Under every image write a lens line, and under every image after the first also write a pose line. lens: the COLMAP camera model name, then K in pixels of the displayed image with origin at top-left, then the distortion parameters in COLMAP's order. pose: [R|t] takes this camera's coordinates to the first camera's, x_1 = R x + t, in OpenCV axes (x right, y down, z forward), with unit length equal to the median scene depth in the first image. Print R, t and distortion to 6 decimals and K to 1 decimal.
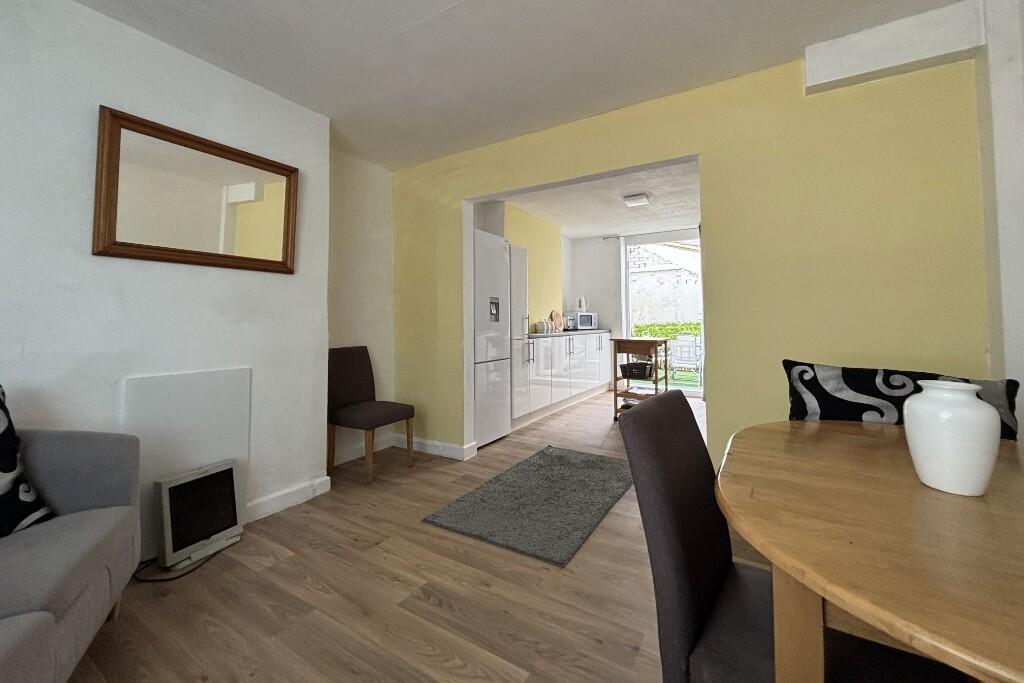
lens RADIAL K [[416.1, 0, 511.2], [0, 416.1, 320.3], [0, 0, 1]] dist [-0.000685, -0.000031]
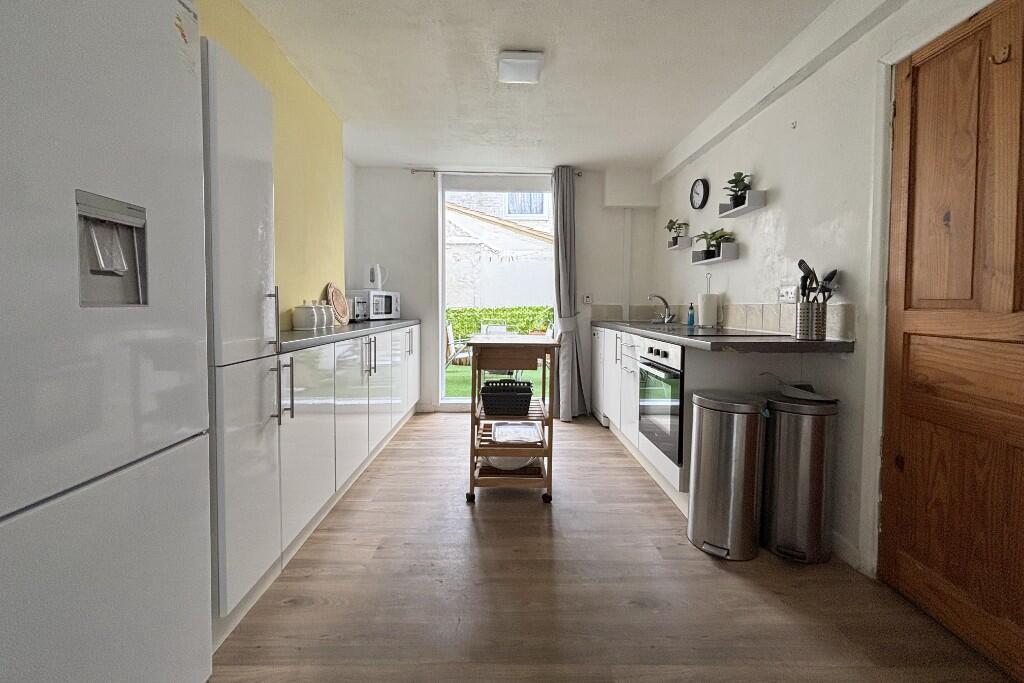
lens RADIAL K [[416.1, 0, 511.2], [0, 416.1, 320.3], [0, 0, 1]] dist [-0.000685, -0.000031]
pose [[0.839561, -0.006468, 0.543227, 0.015086], [-0.014040, 0.999337, 0.033598, 0.000789], [-0.543084, -0.035834, 0.838914, 0.545272]]
